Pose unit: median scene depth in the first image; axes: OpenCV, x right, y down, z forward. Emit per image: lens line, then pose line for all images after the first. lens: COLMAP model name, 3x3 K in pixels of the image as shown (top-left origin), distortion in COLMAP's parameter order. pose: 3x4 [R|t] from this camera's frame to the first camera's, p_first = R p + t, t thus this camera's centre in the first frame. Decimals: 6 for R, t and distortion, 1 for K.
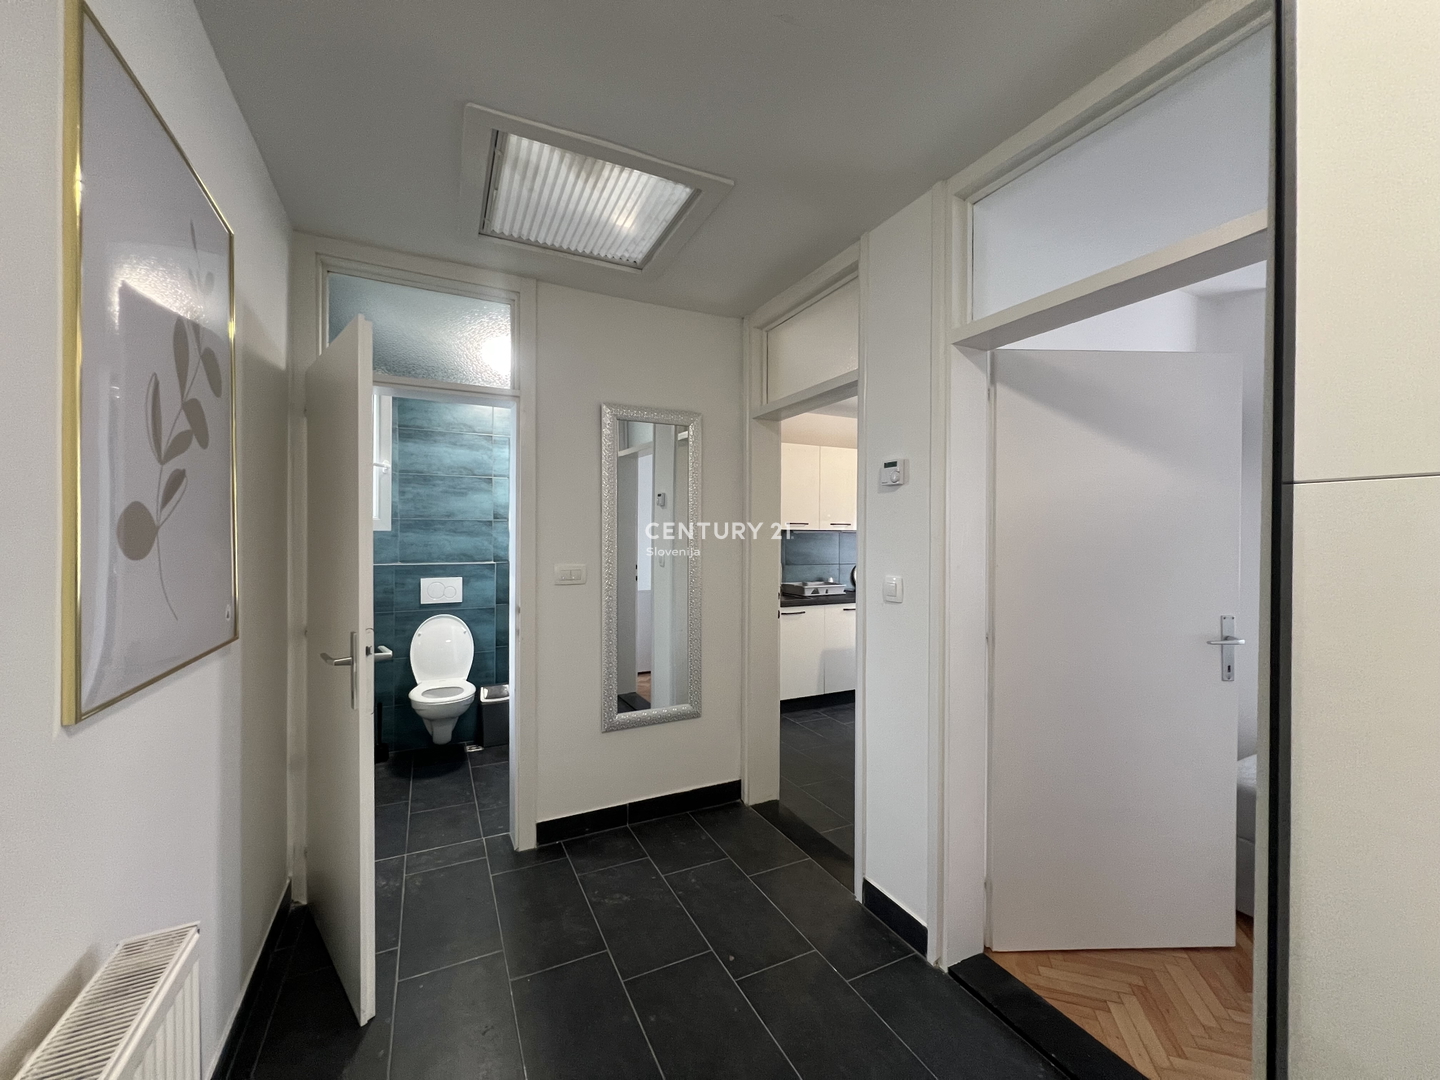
lens RADIAL K [[576.6, 0, 711.4], [0, 576.6, 543.3], [0, 0, 1]] dist [-0.002269, -0.000043]
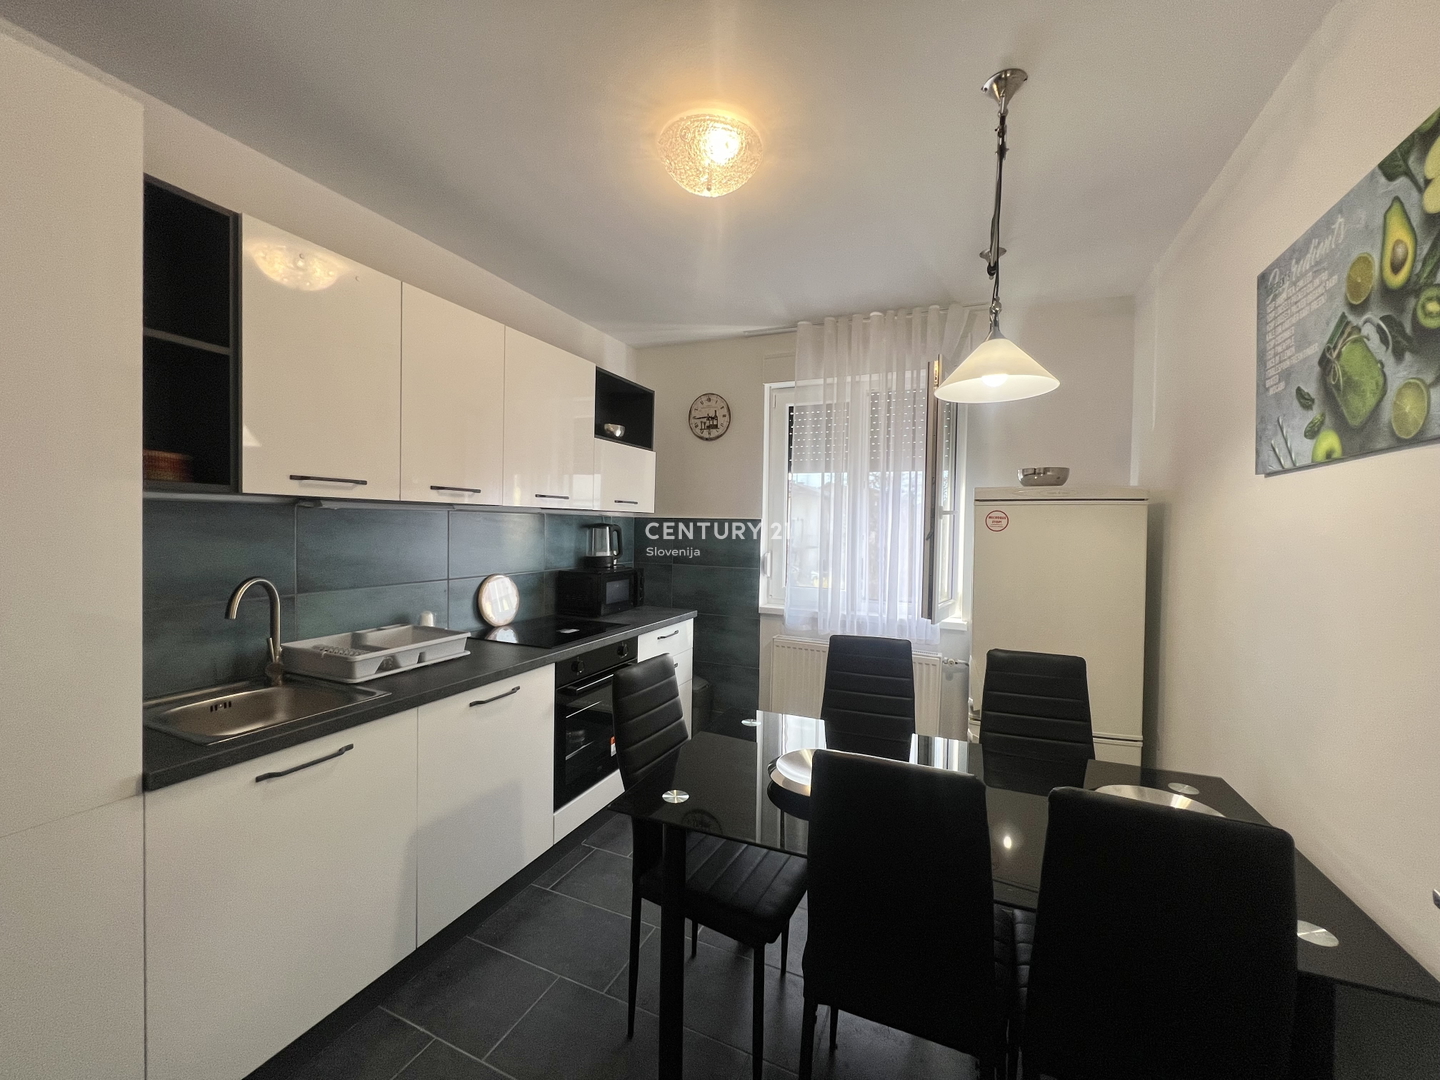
lens RADIAL K [[576.6, 0, 726.0], [0, 576.6, 537.6], [0, 0, 1]] dist [-0.002269, -0.000043]
pose [[0.758829, -0.004933, 0.651271, 0.169048], [-0.009942, 0.999767, 0.019155, -0.013058], [-0.651214, -0.021010, 0.758603, 0.937320]]
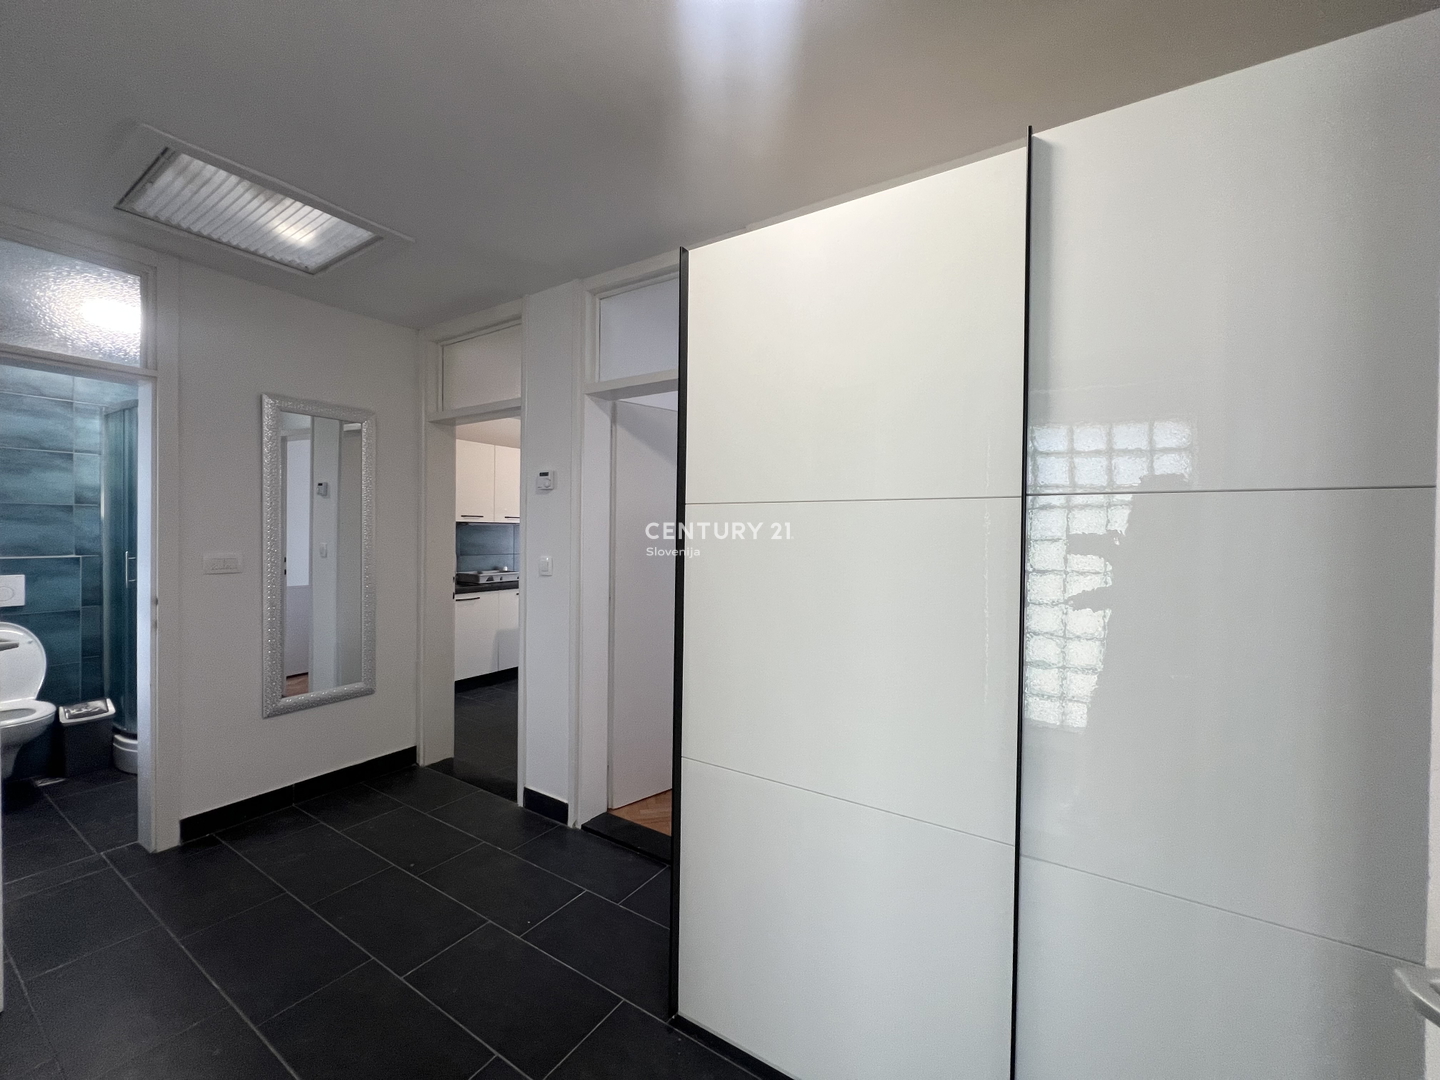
lens RADIAL K [[576.6, 0, 721.7], [0, 576.6, 538.2], [0, 0, 1]] dist [-0.002269, -0.000043]
pose [[0.851364, 0.000501, 0.524575, -0.030668], [-0.001071, 0.999999, 0.000785, 0.008310], [-0.524574, -0.001230, 0.851364, -0.258192]]
